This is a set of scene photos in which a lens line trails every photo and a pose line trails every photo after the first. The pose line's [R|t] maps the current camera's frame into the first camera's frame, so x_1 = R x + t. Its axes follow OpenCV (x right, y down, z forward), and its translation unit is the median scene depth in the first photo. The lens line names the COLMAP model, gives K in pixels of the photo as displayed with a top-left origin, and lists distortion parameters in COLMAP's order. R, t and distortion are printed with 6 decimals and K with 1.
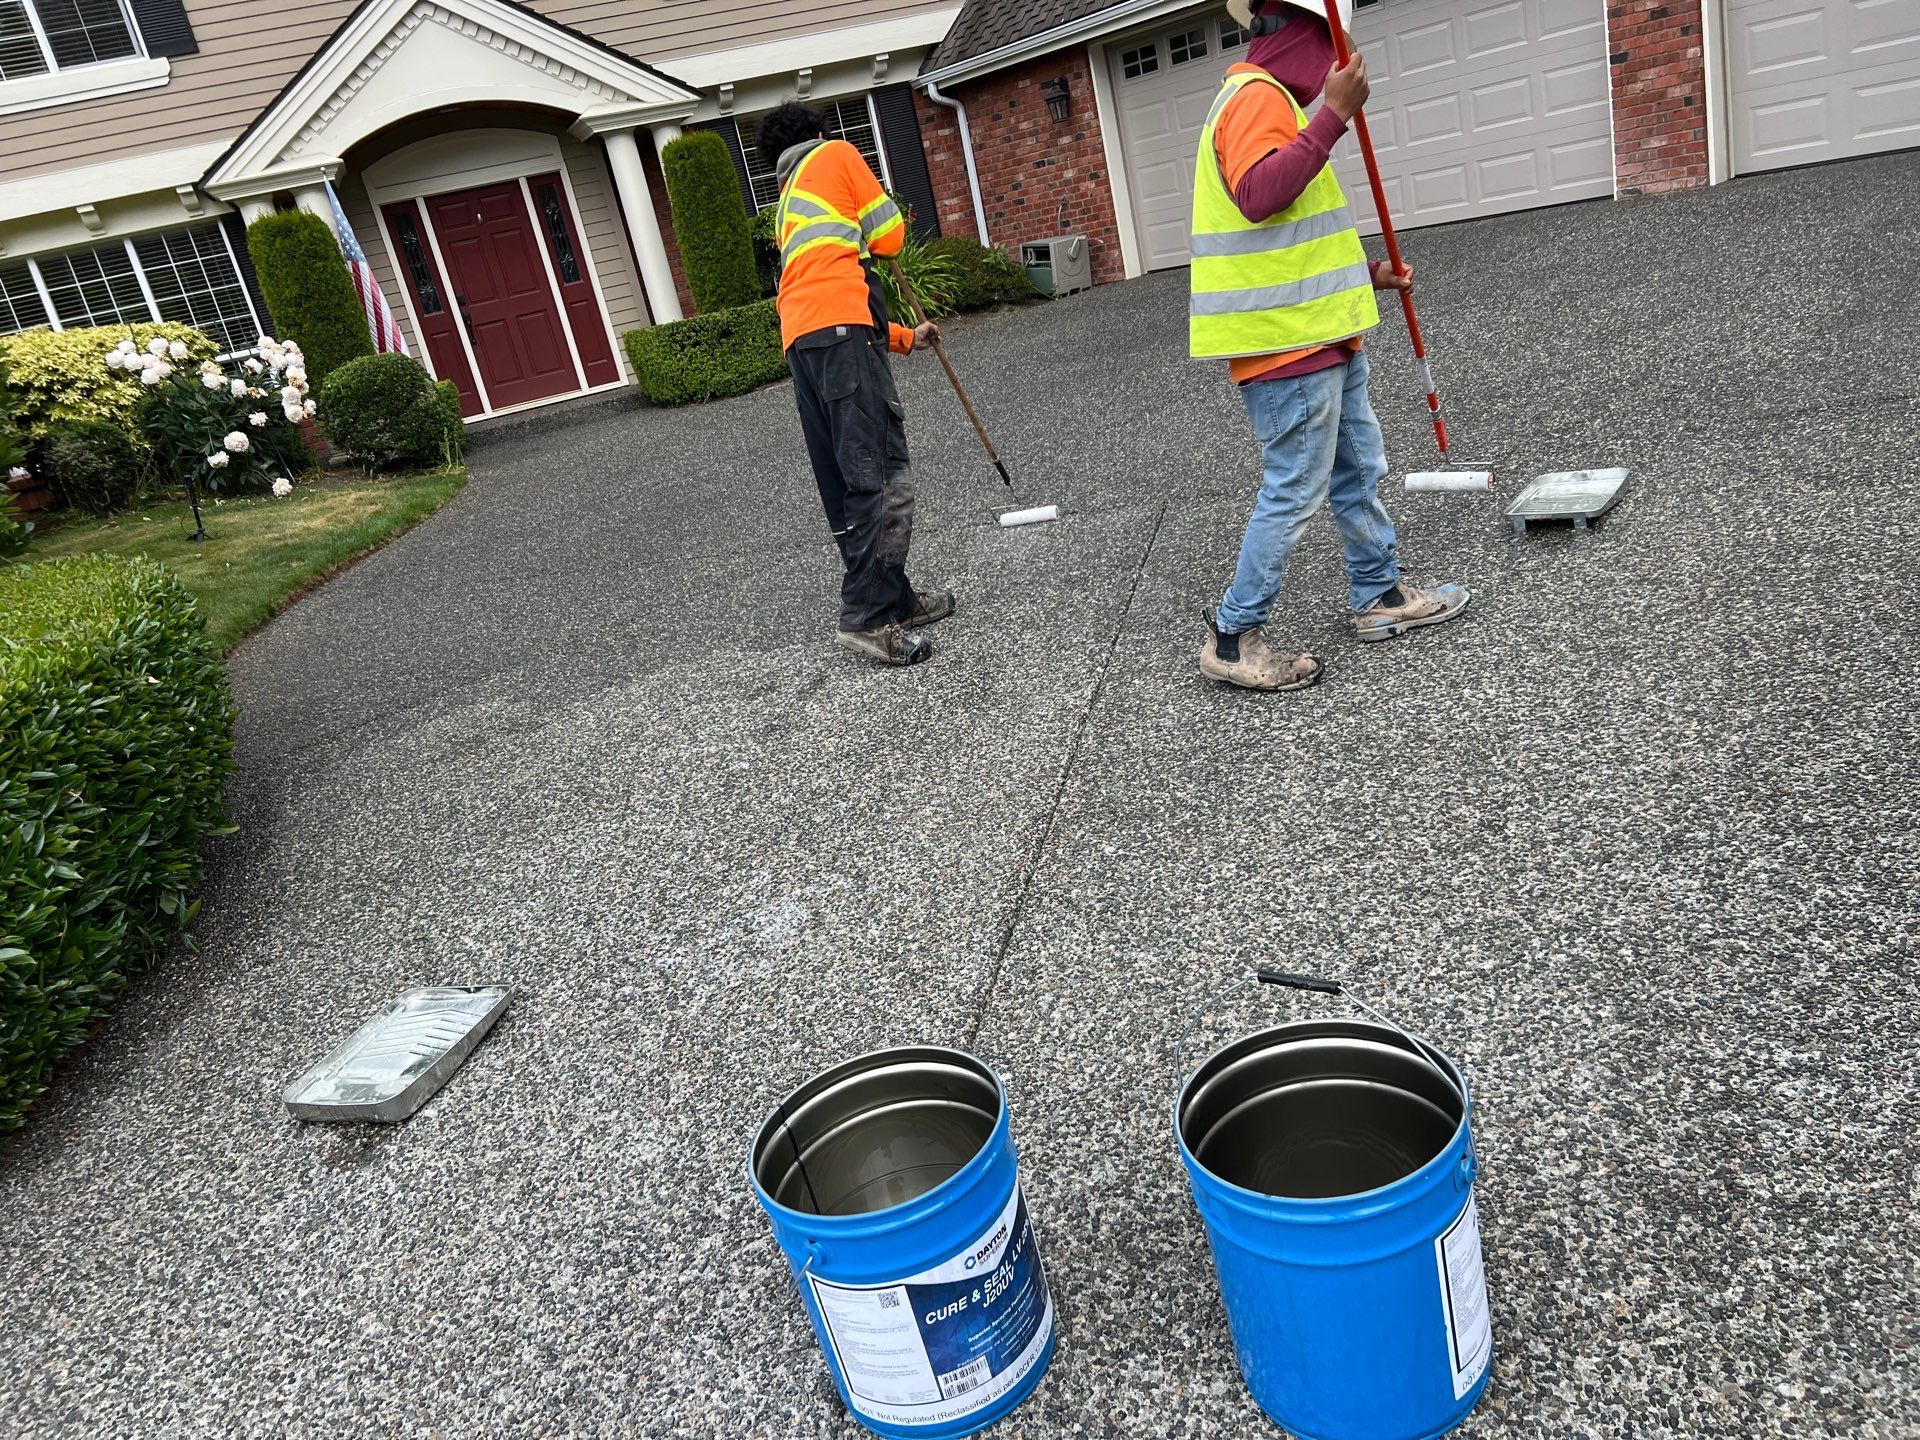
lens RADIAL K [[1457.1, 0, 958.7], [0, 1457.1, 715.6], [0, 0, 1]] dist [0.053358, -0.053232]
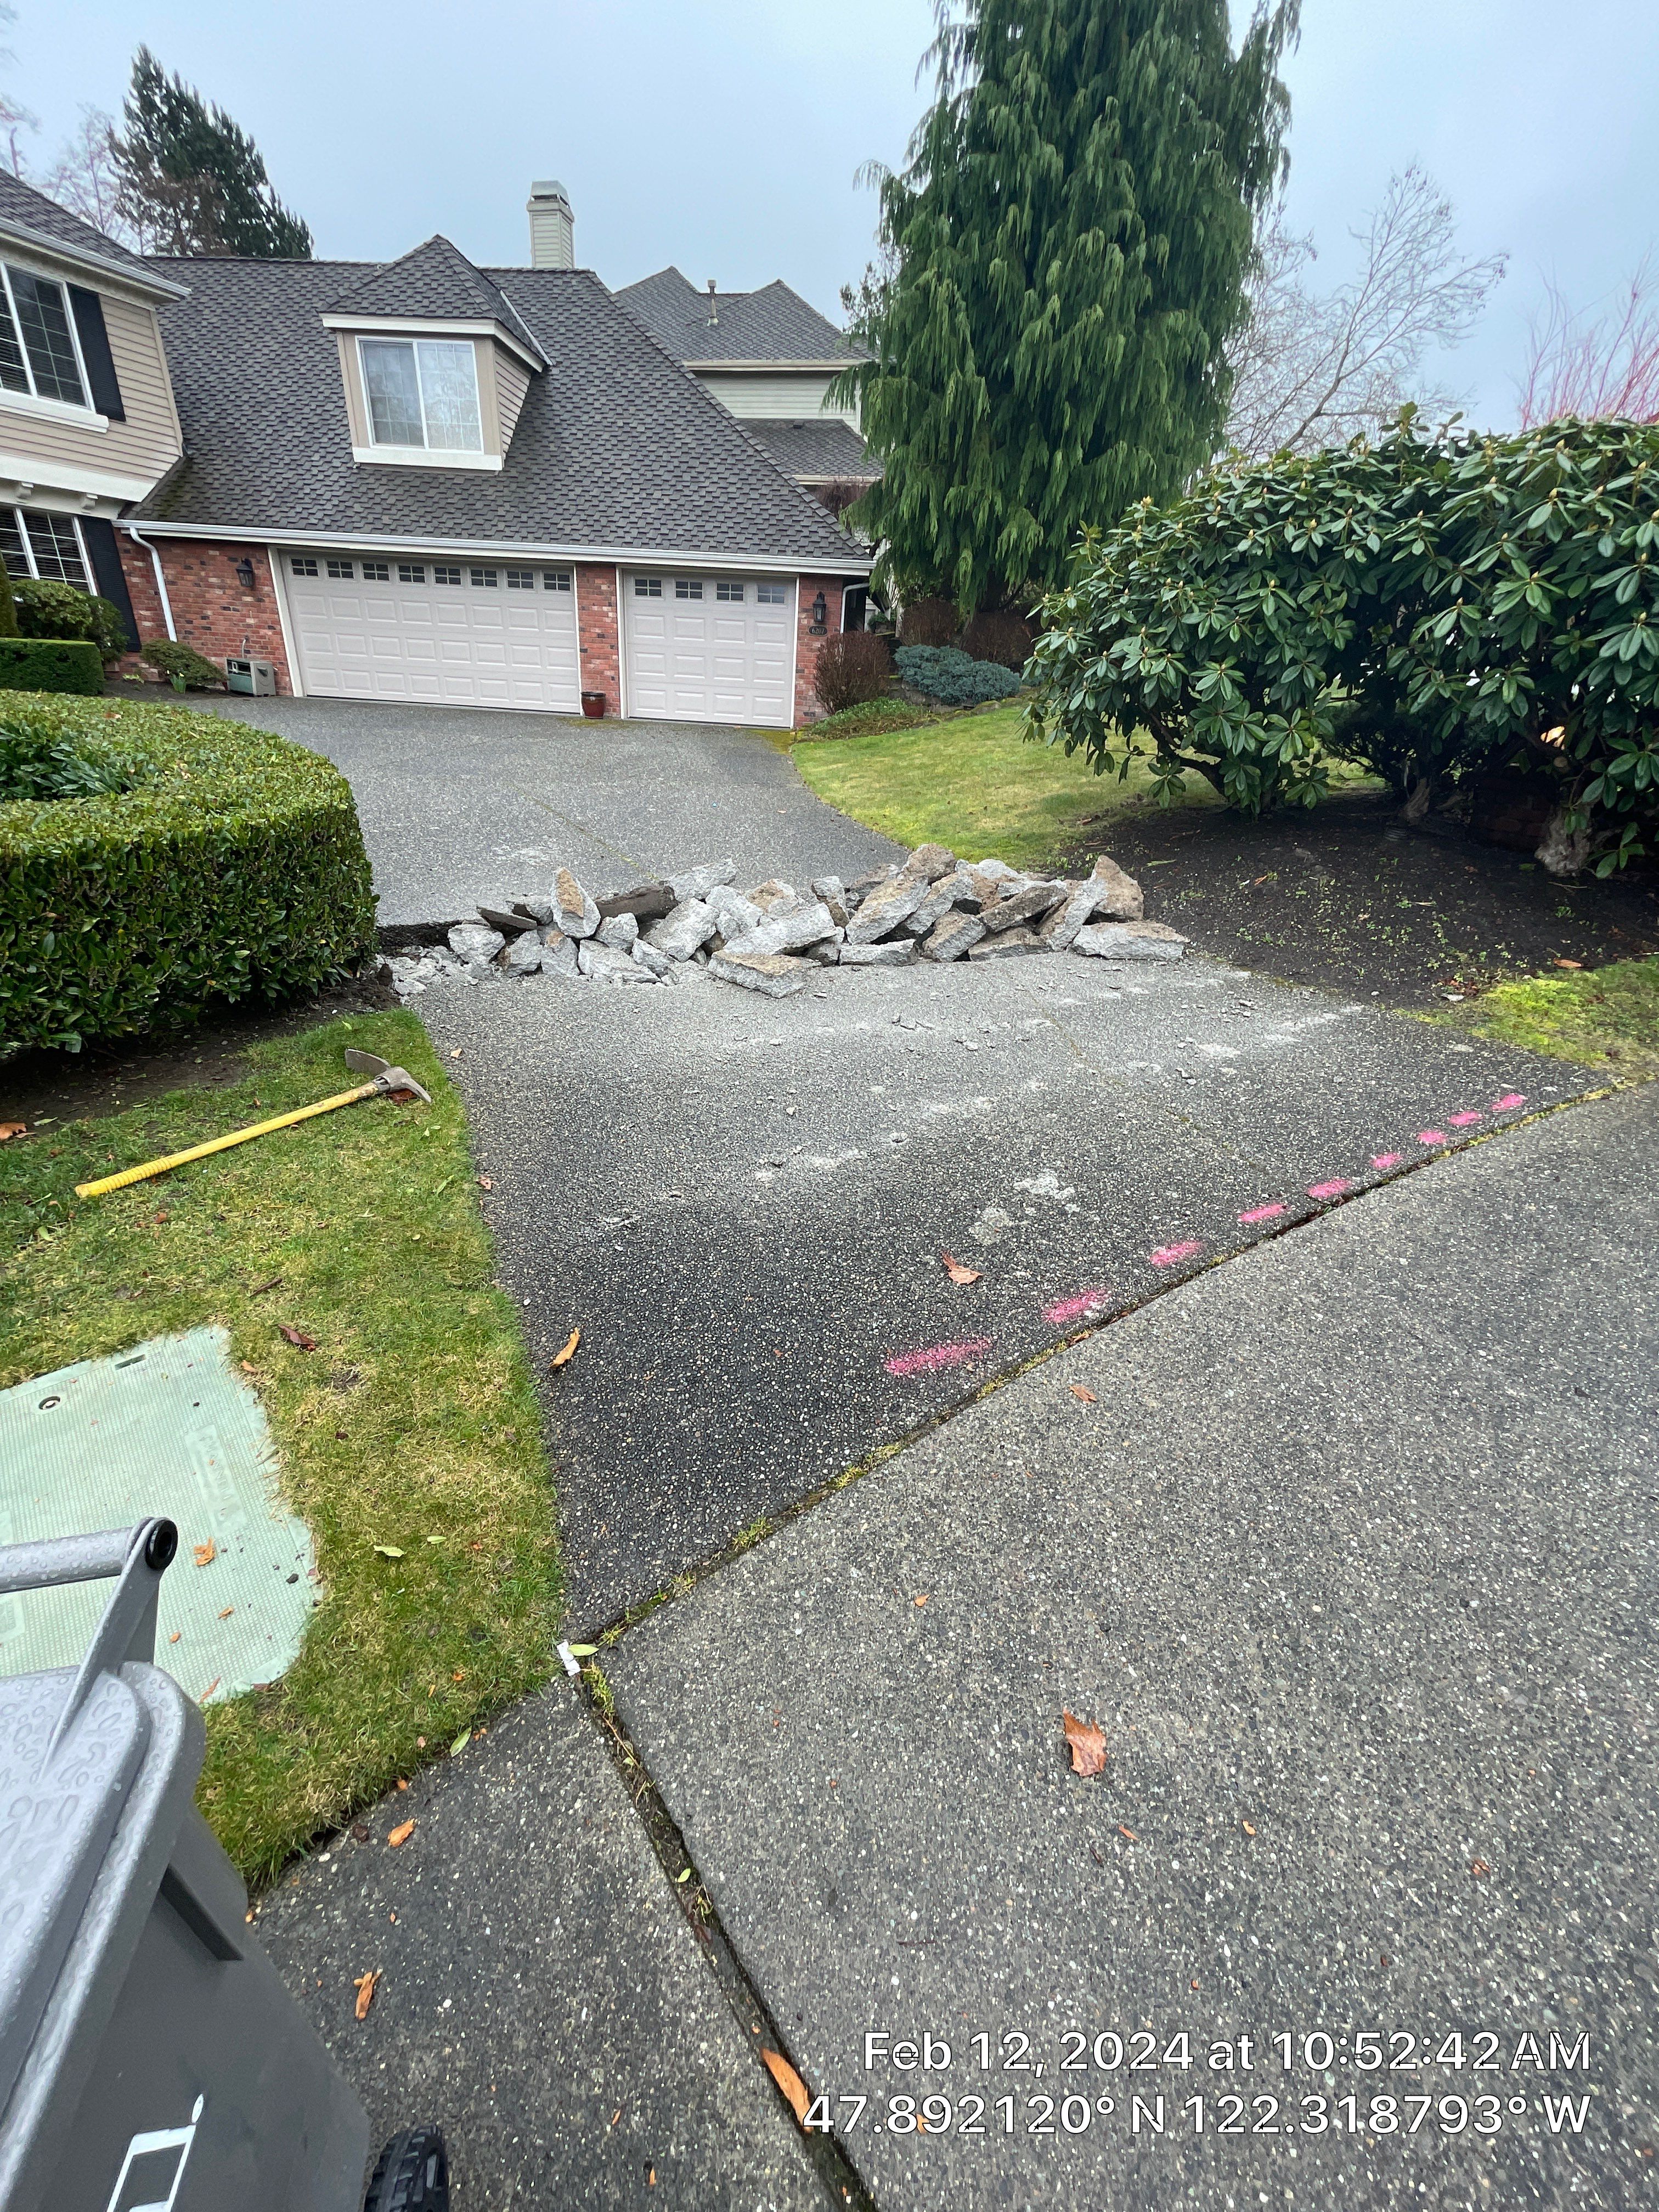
lens RADIAL K [[898.3, 0, 831.9], [0, 898.3, 1104.3], [0, 0, 1]] dist [-0.004223, 0.000741]
pose [[0.689381, -0.061435, 0.721789, -0.250068], [0.024286, 0.997797, 0.061732, 0.129364], [-0.723992, -0.025027, 0.689354, -0.175389]]
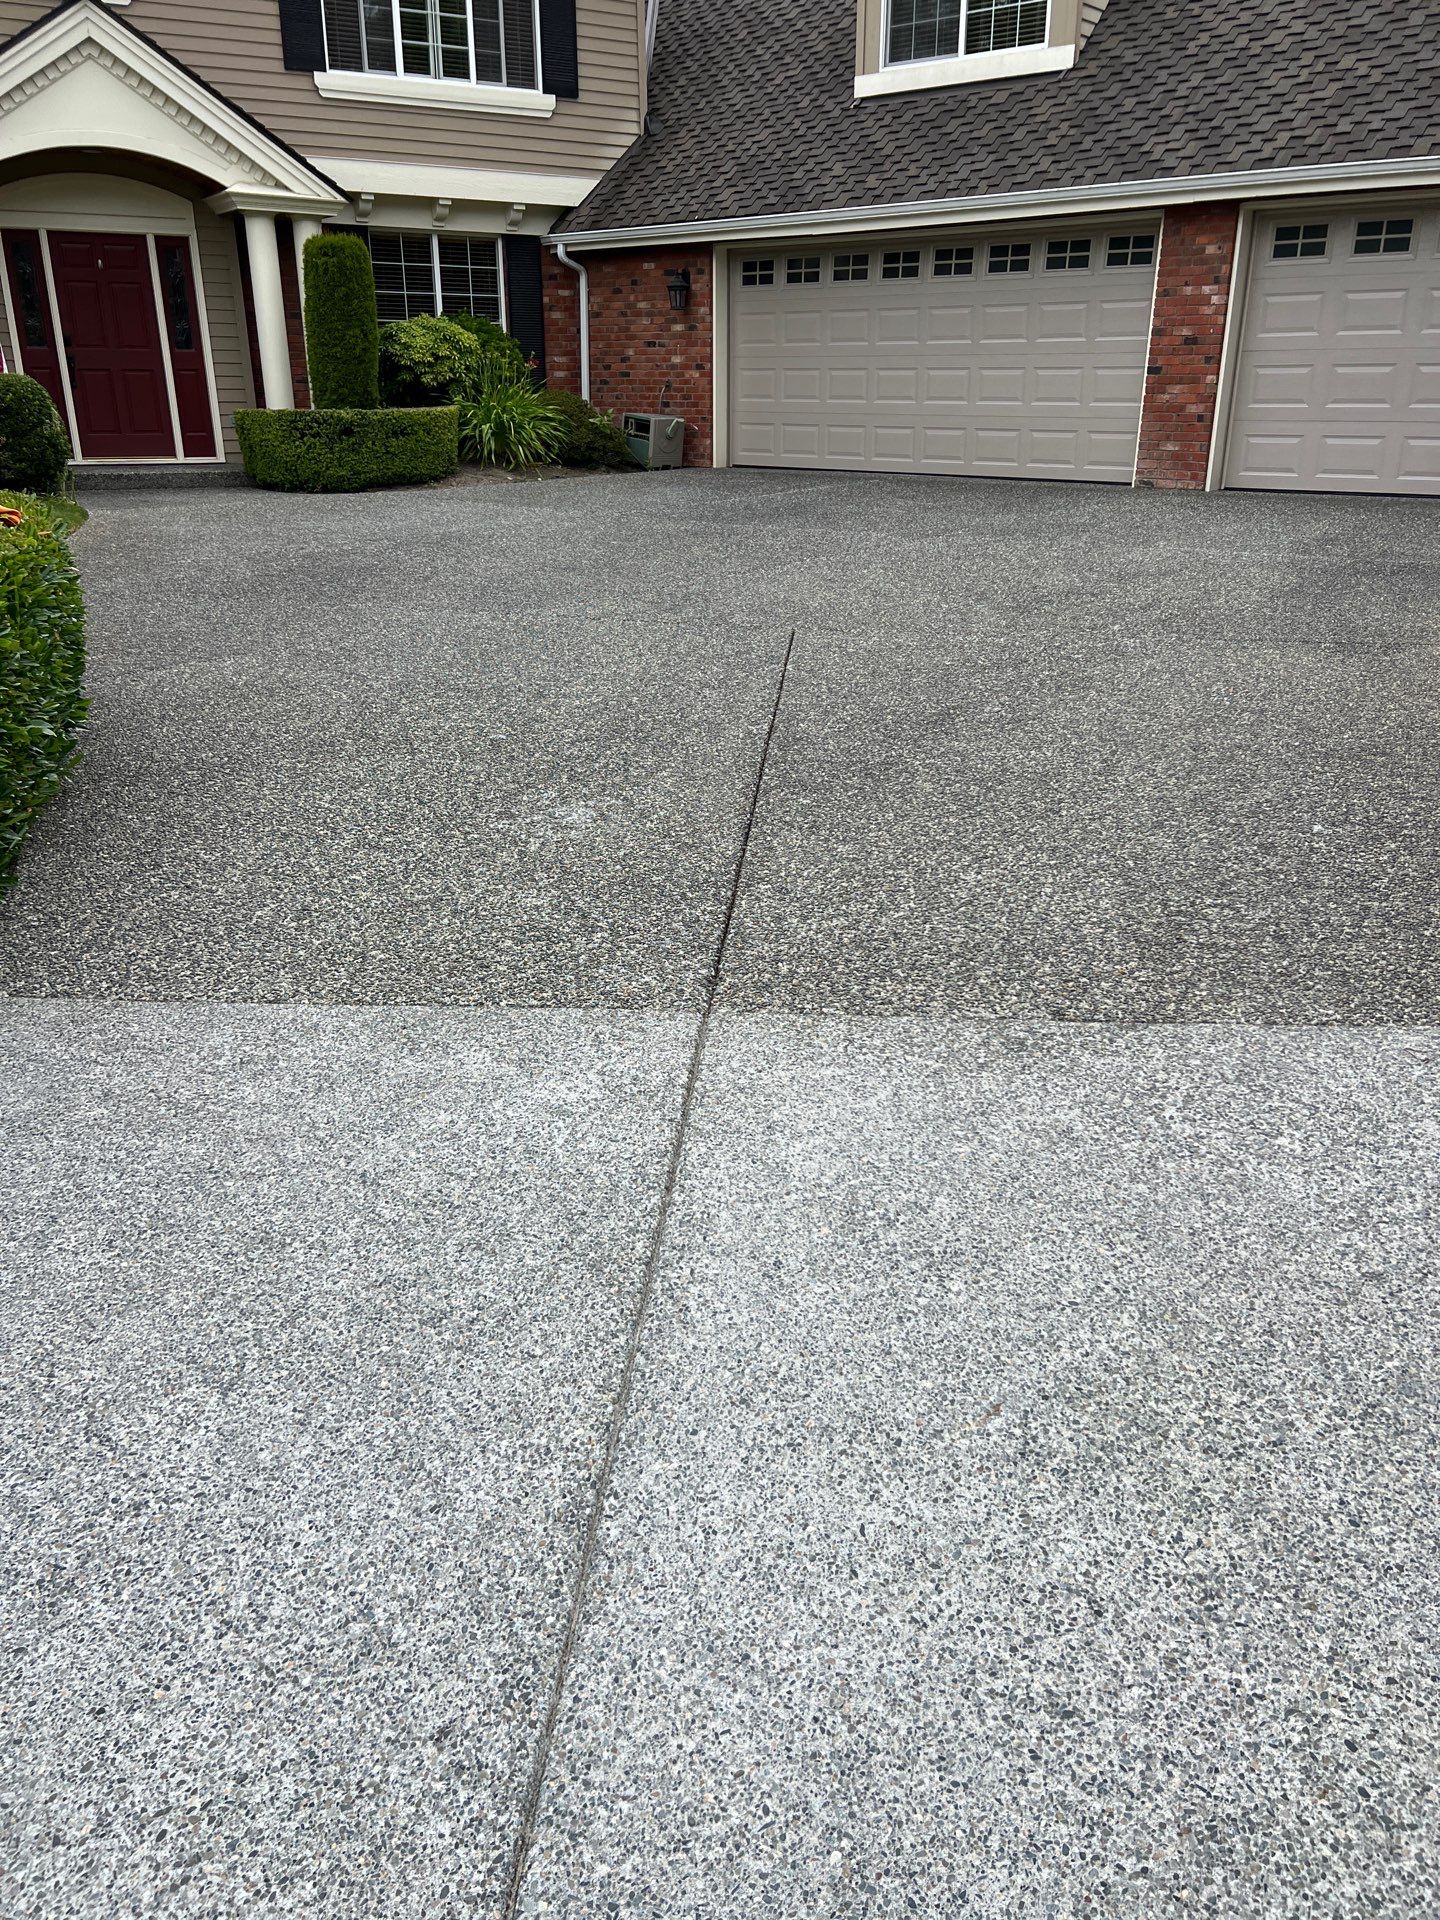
lens RADIAL K [[1457.1, 0, 722.7], [0, 1457.1, 972.2], [0, 0, 1]] dist [0.053358, -0.053232]
pose [[0.966257, 0.145874, 0.212295, -0.061678], [-0.153579, 0.987930, 0.020179, 0.056657], [-0.206789, -0.052103, 0.976997, -0.102279]]
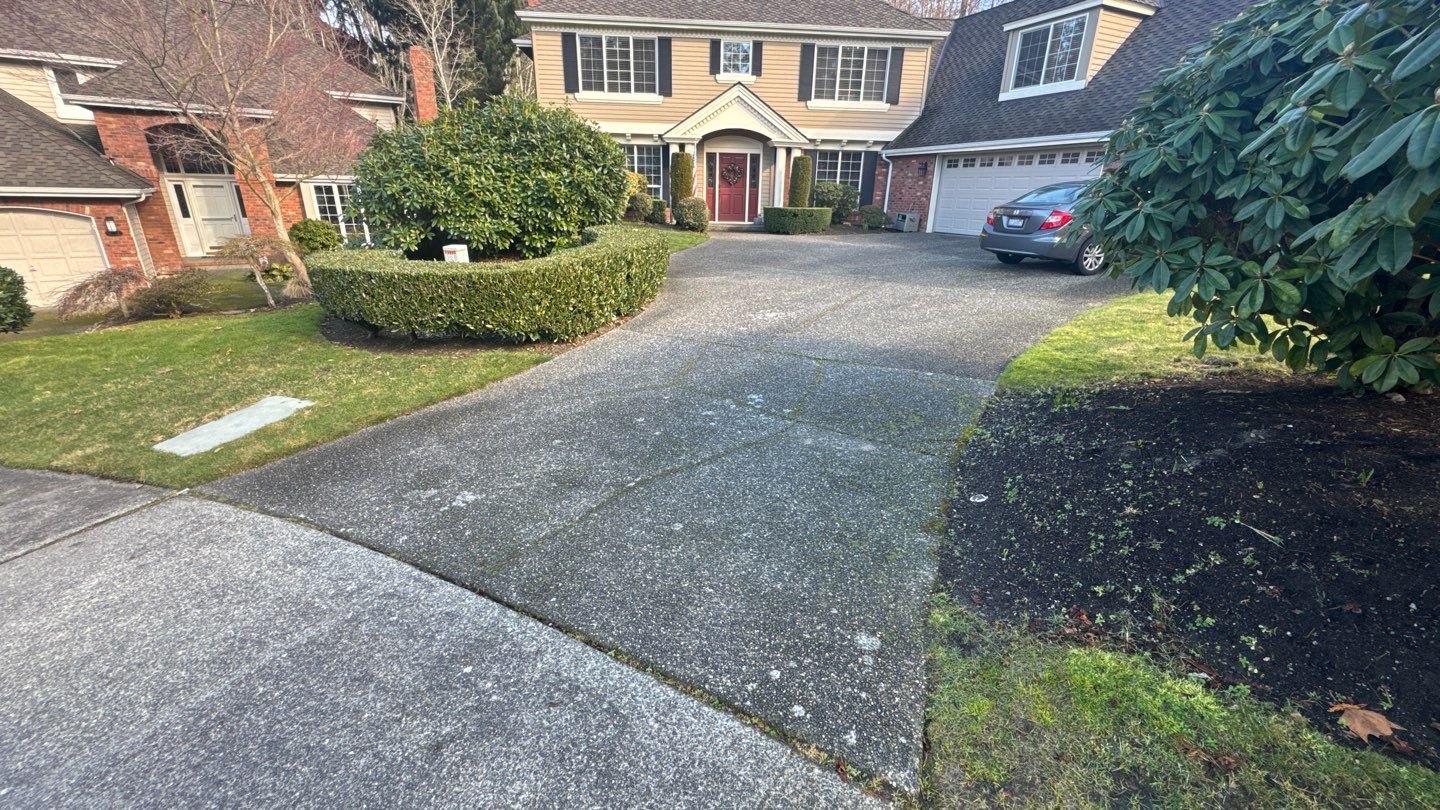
lens RADIAL K [[570.7, 0, 718.3], [0, 570.7, 407.0], [0, 0, 1]] dist [-0.001590, -0.000008]
pose [[0.930558, 0.316097, -0.184783, 0.051038], [-0.304701, 0.948385, 0.087886, 0.077327], [0.203026, -0.025479, 0.978842, -0.270688]]
